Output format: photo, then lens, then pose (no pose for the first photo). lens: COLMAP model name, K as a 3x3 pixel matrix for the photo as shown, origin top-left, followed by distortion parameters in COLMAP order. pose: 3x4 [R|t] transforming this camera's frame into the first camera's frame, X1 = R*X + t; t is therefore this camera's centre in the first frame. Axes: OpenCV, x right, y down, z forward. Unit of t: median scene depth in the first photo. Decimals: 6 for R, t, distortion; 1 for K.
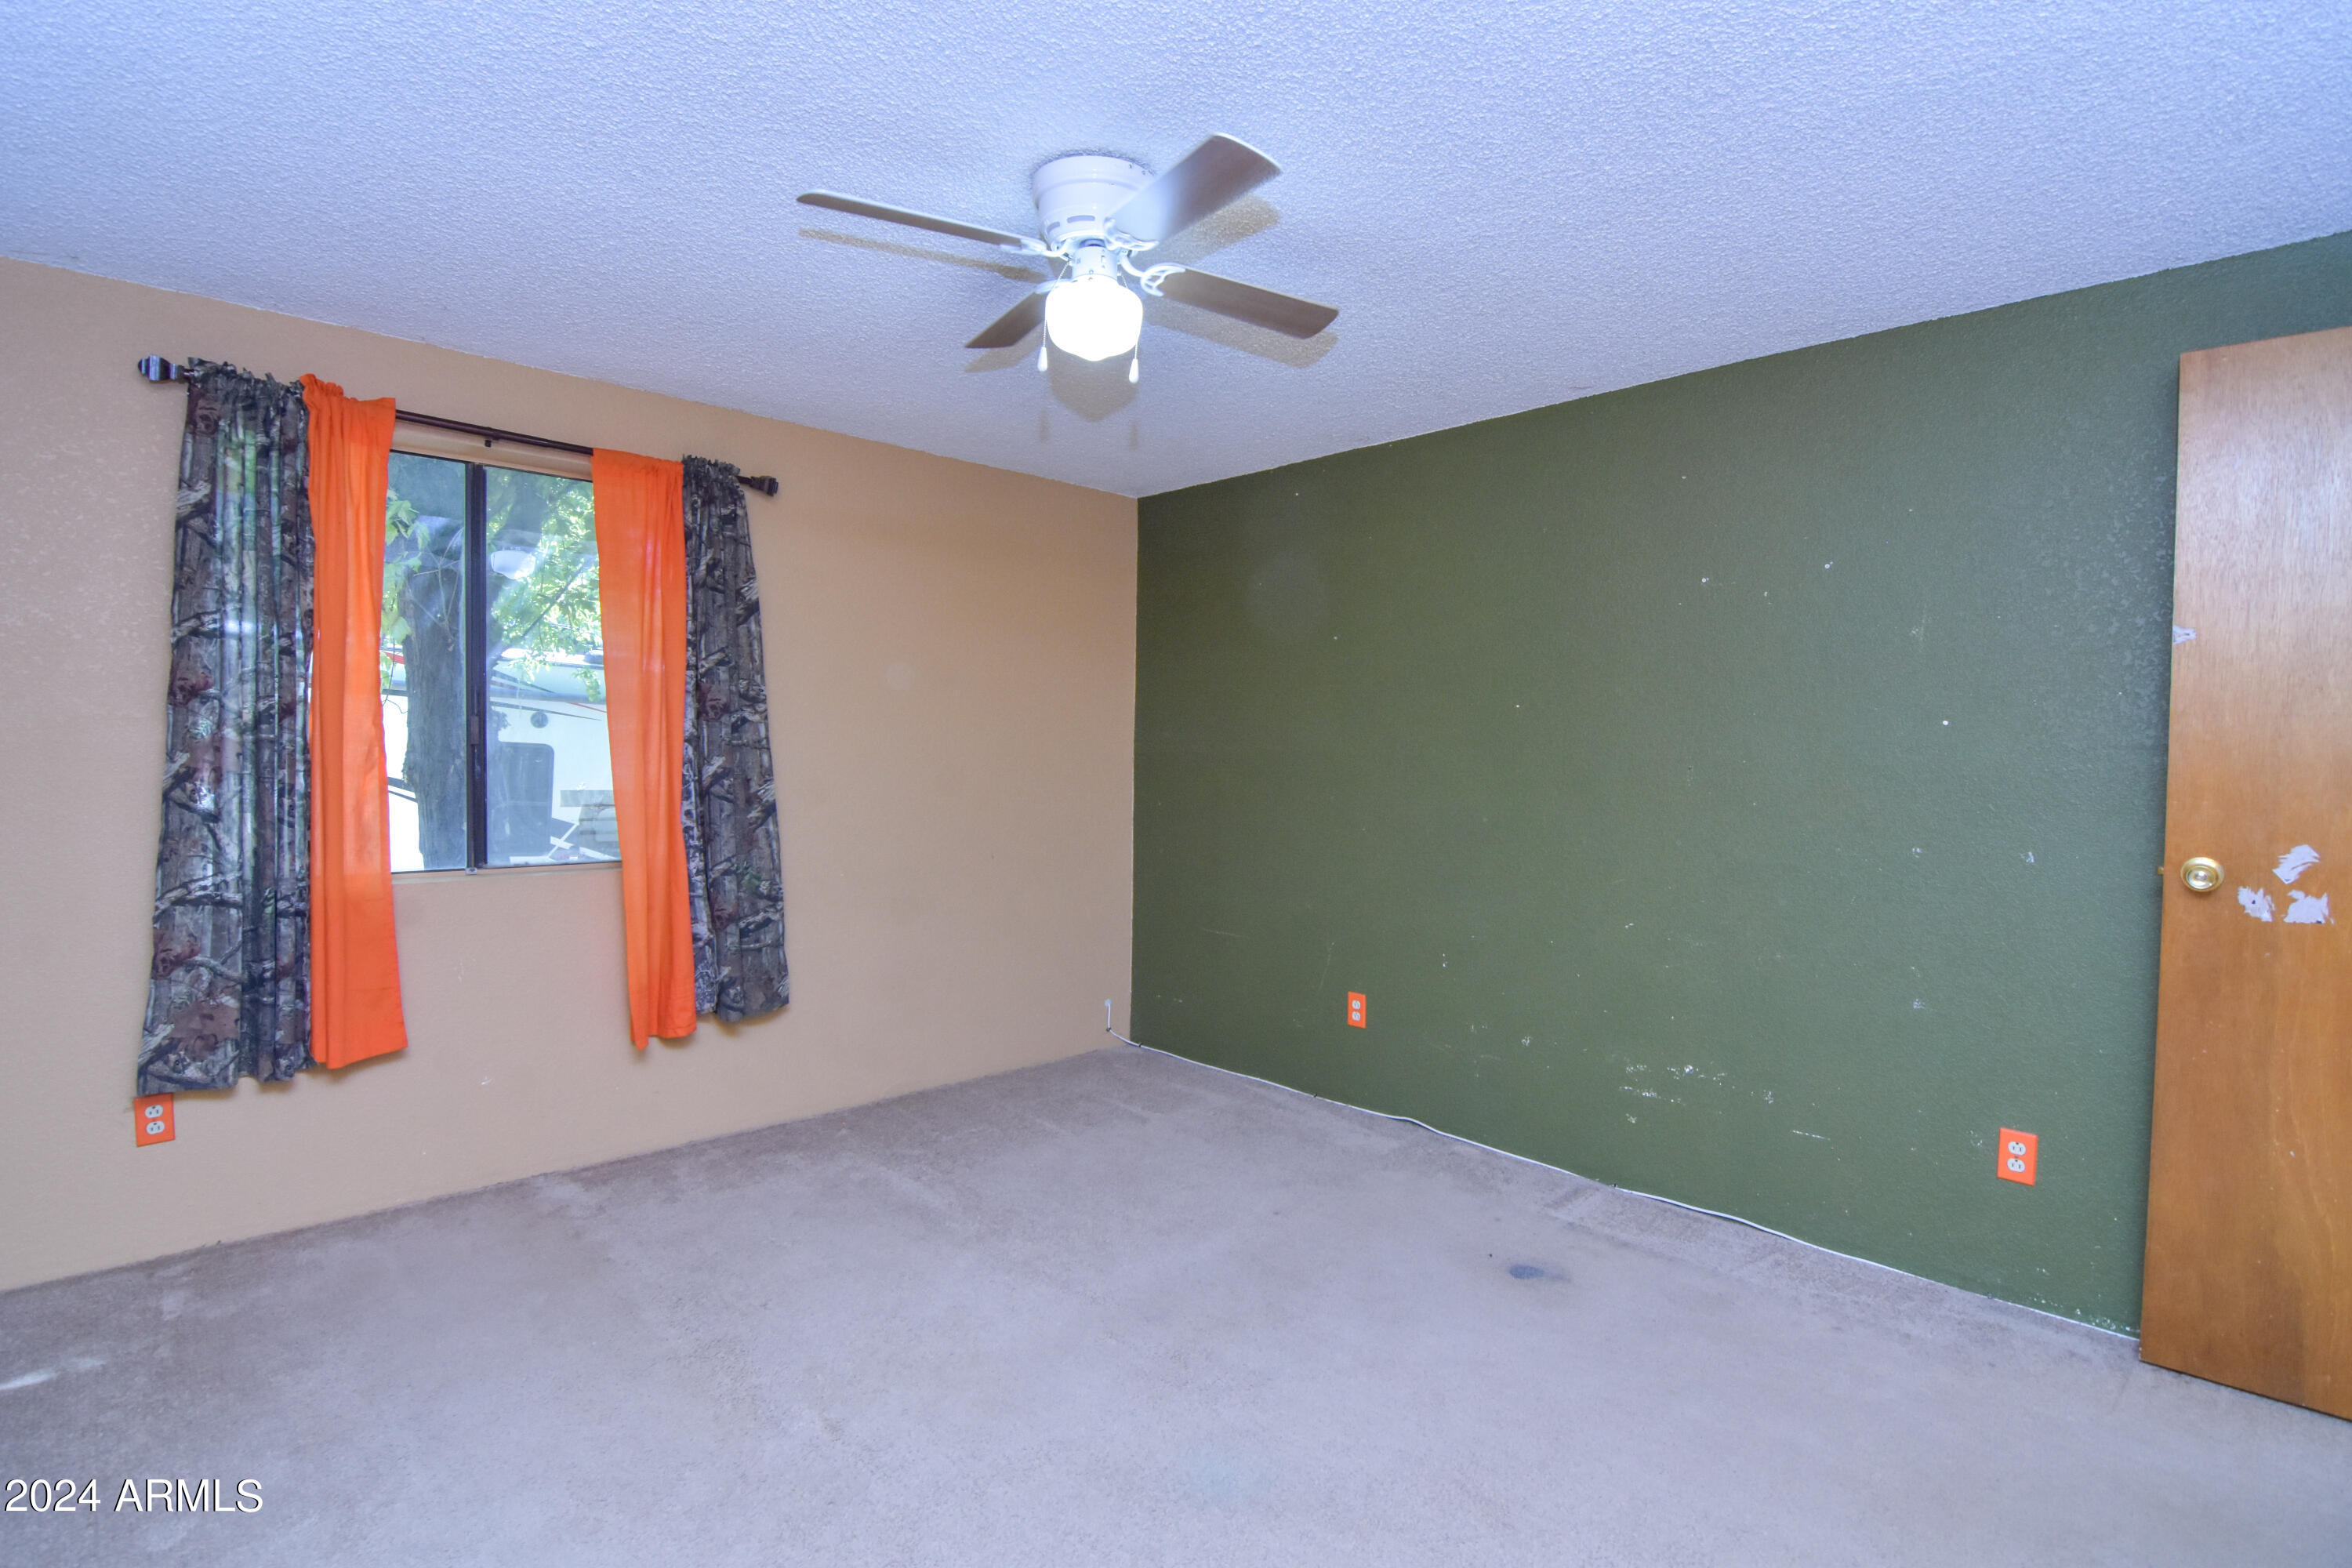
lens RADIAL K [[1133.2, 0, 1191.1], [0, 1133.2, 769.9], [0, 0, 1]] dist [-0.006777, -0.009806]
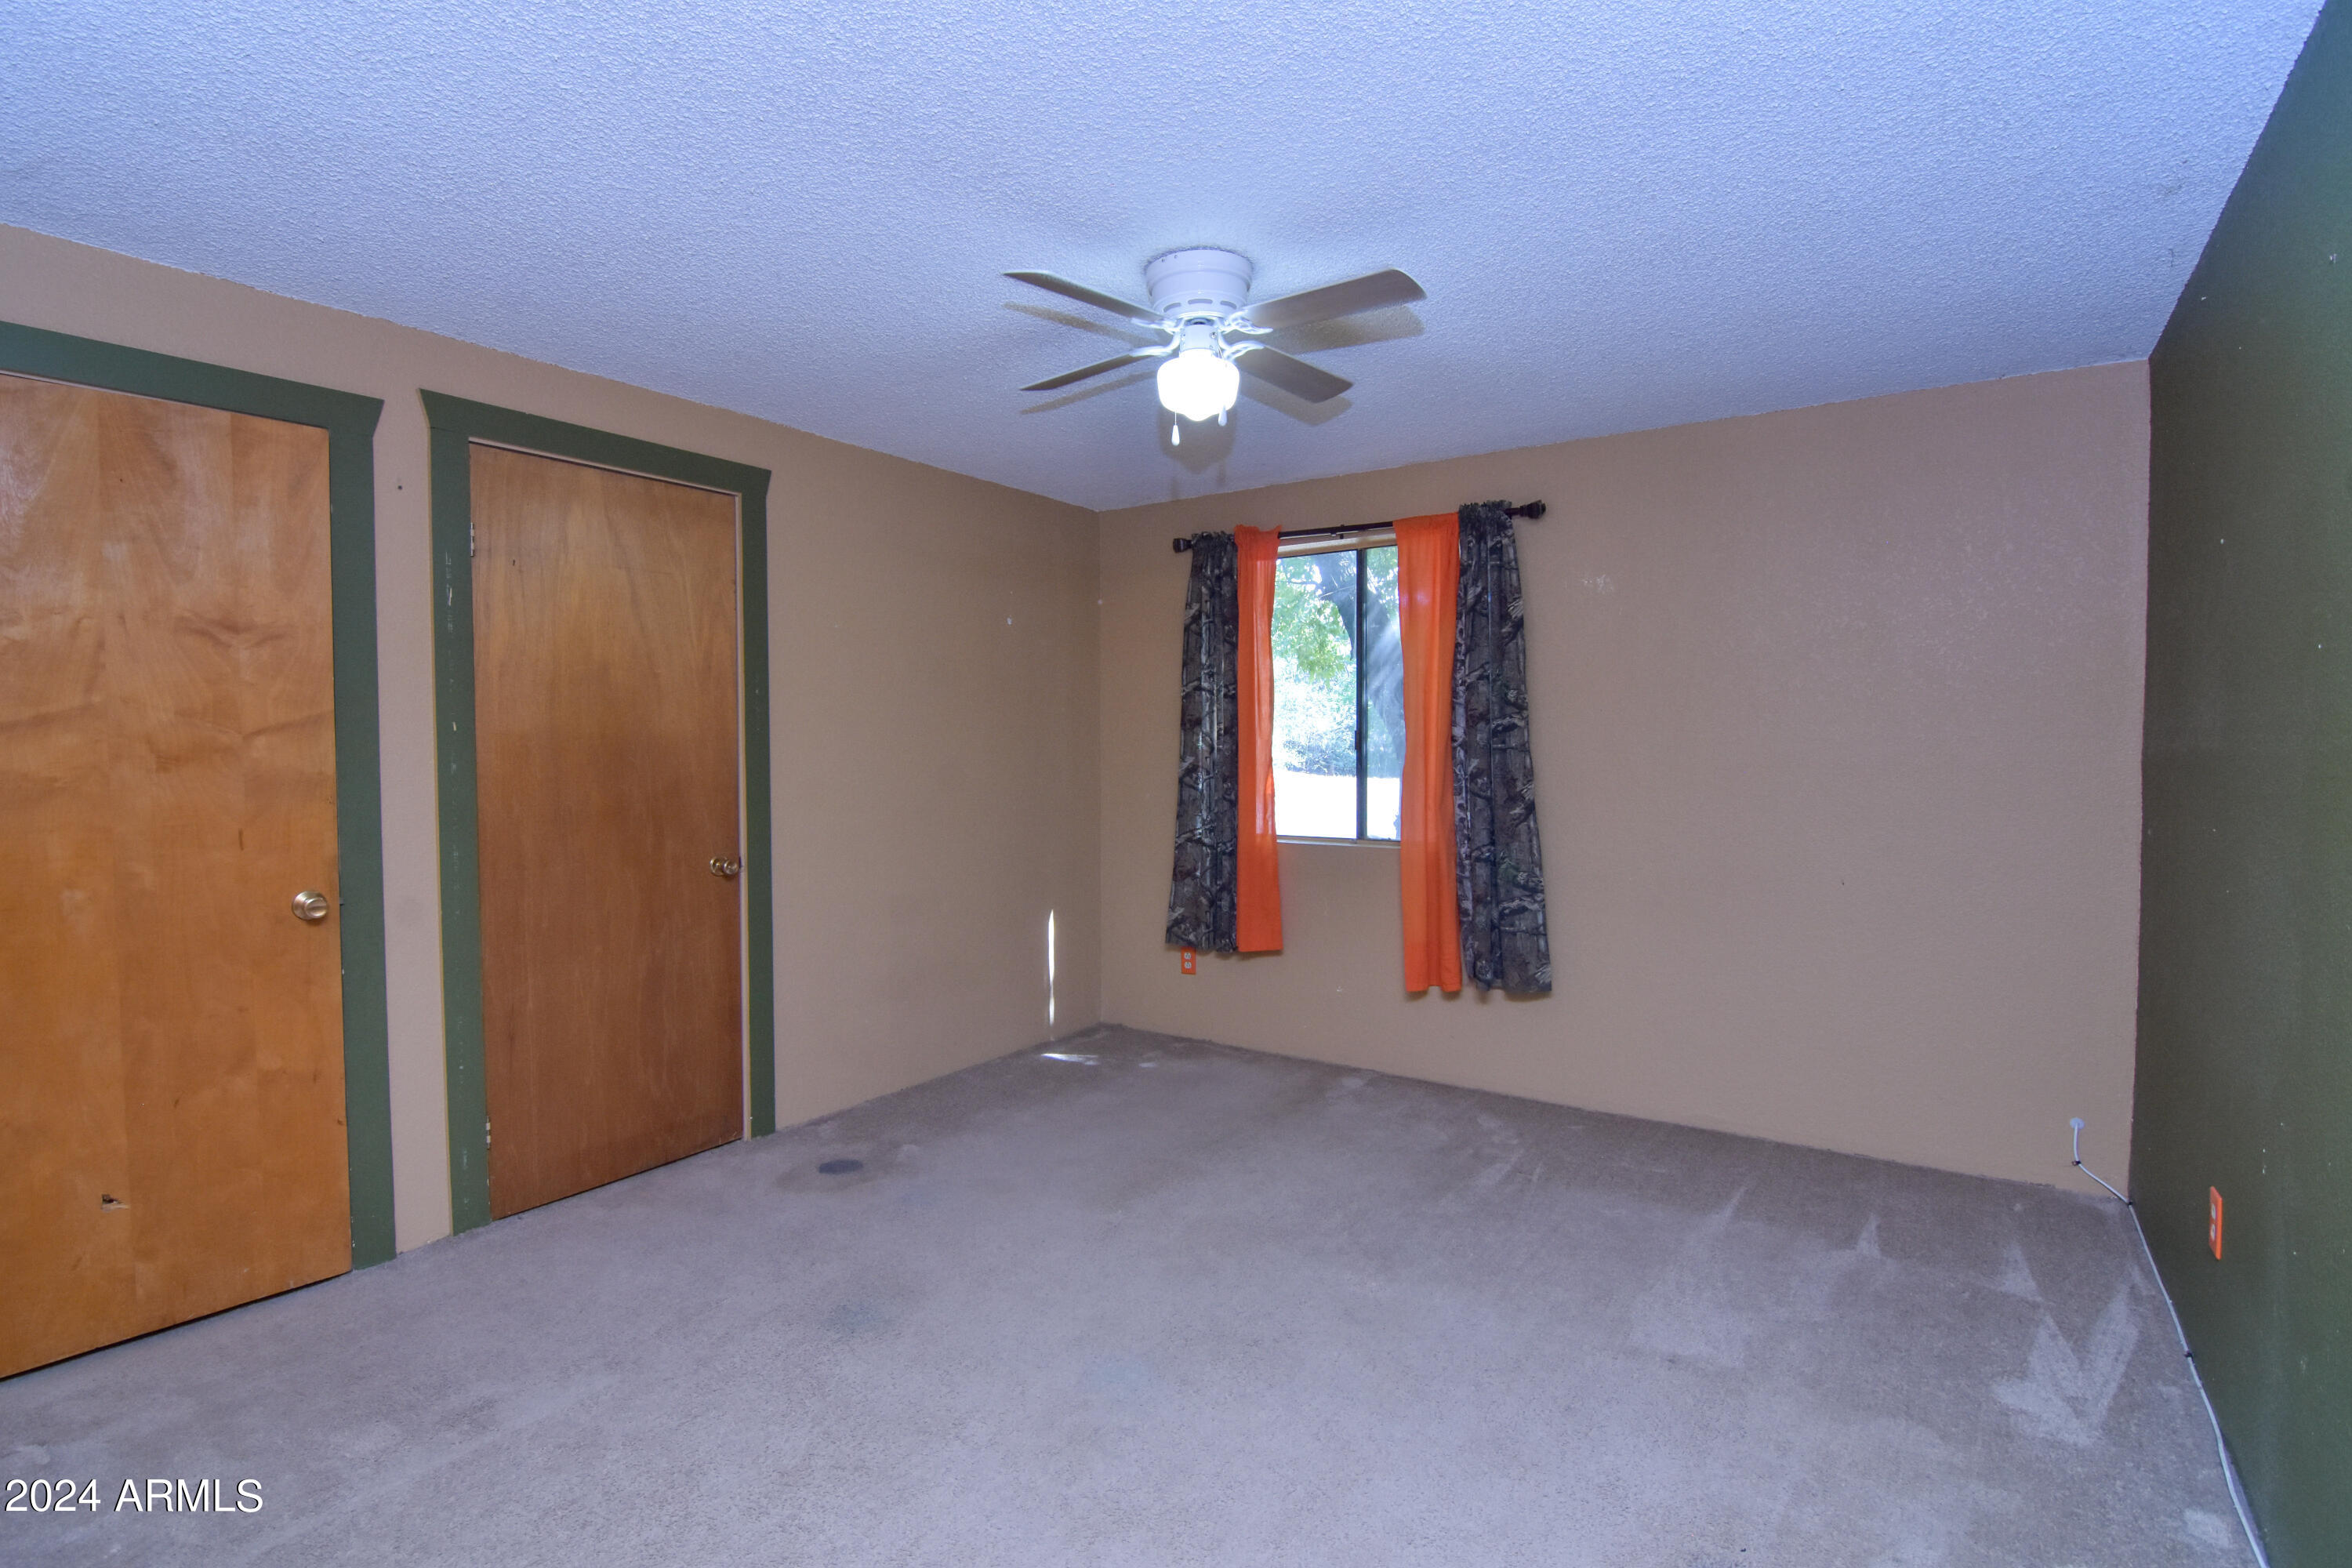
lens RADIAL K [[1133.2, 0, 1193.5], [0, 1133.2, 785.8], [0, 0, 1]] dist [-0.006777, -0.009806]
pose [[0.209555, 0.015328, -0.977677, 0.758672], [-0.017169, 0.999781, 0.011995, 0.008197], [0.977646, 0.014273, 0.209772, 0.550649]]
